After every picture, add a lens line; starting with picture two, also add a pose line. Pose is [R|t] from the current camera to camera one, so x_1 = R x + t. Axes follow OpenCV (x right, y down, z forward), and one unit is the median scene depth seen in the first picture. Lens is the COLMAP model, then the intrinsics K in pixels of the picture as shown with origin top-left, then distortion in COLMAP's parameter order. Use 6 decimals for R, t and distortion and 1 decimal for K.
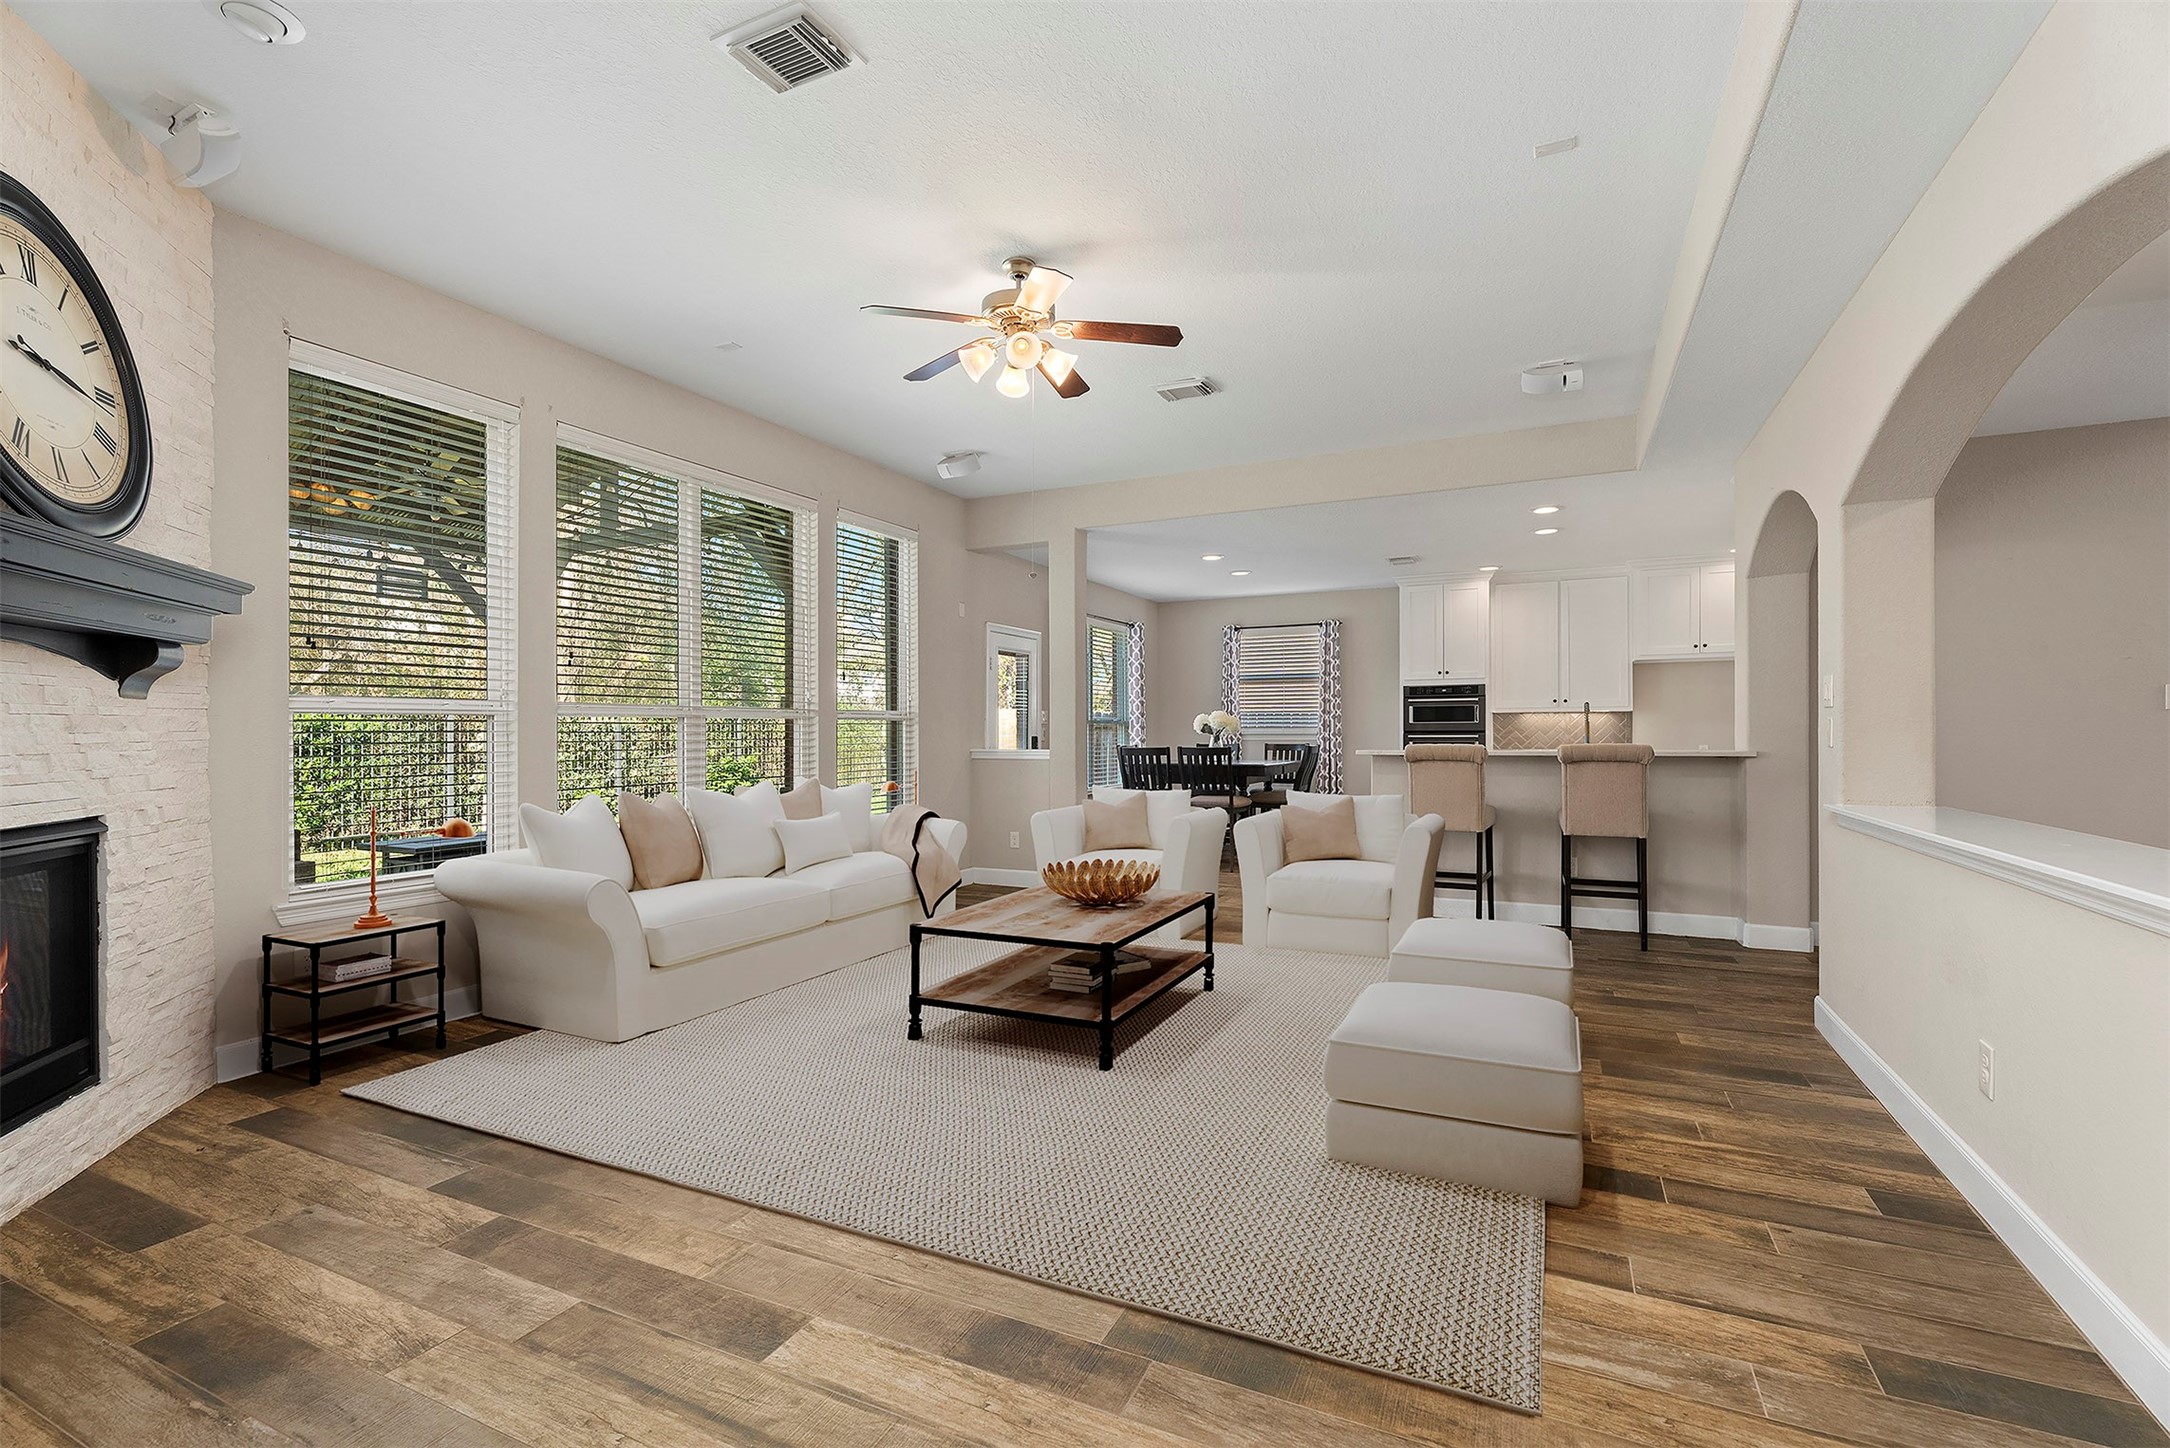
lens RADIAL K [[982.1, 0, 1085.0], [0, 982.1, 724.0], [0, 0, 1]] dist [0.000724, 0.000032]
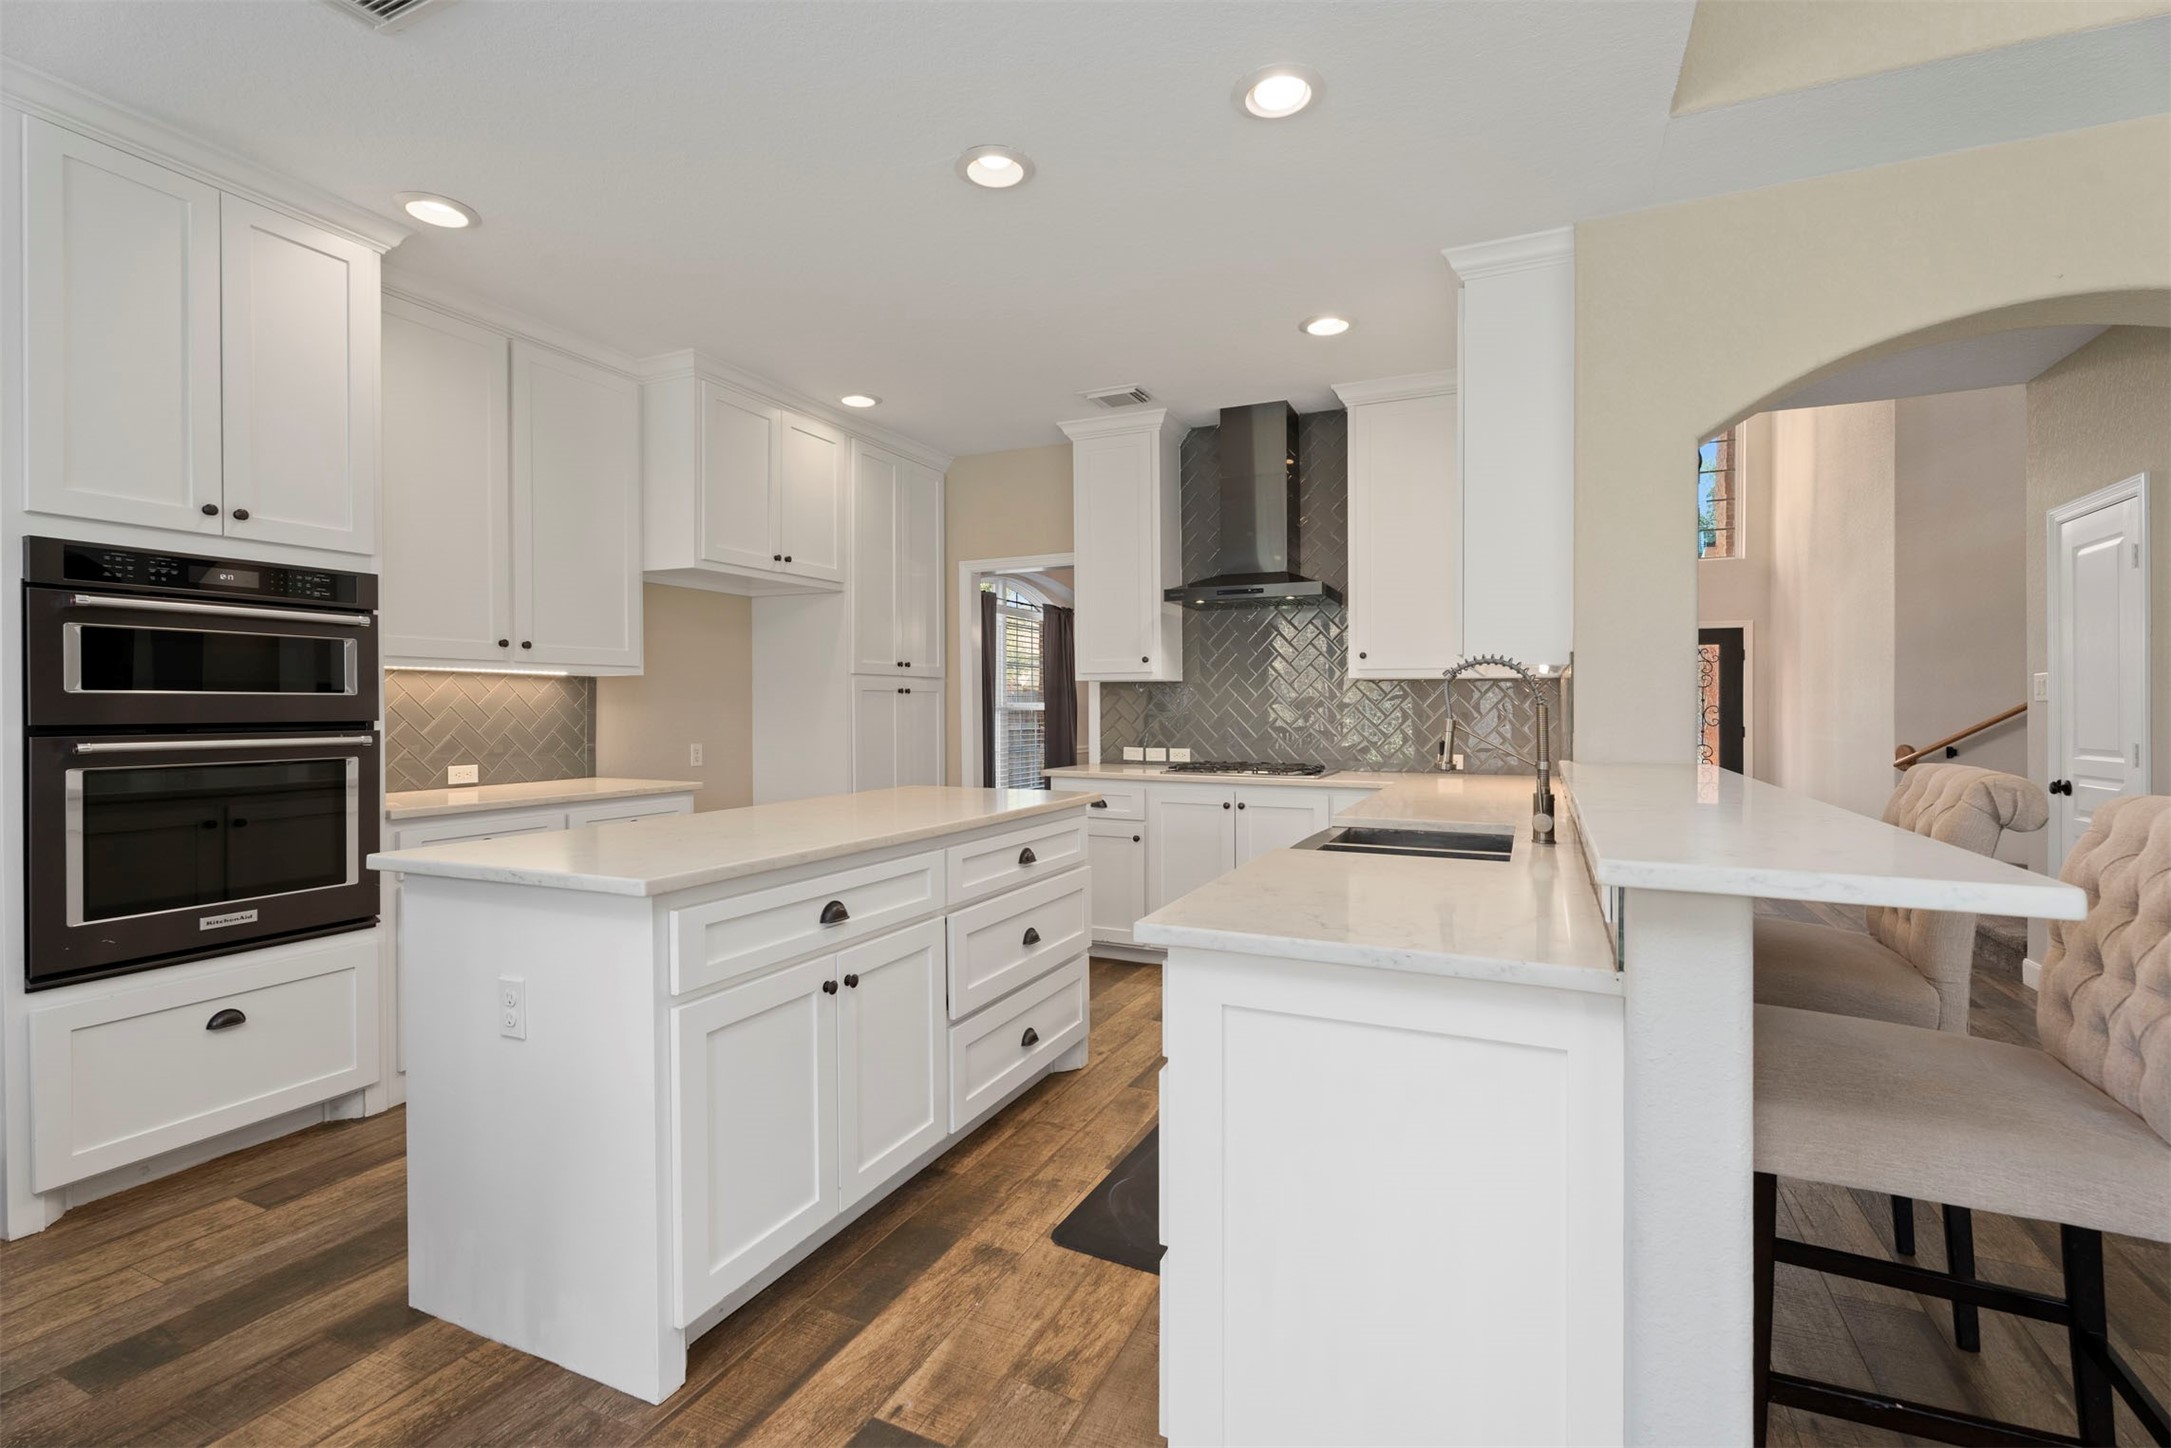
lens RADIAL K [[982.6, 0, 1085.5], [0, 982.6, 724.0], [0, 0, 1]] dist [0.000724, 0.000032]
pose [[-0.018569, -0.010570, 0.999772, 0.091987], [0.001113, 0.999943, 0.010592, 0.003761], [-0.999827, 0.001309, -0.018556, 0.774314]]
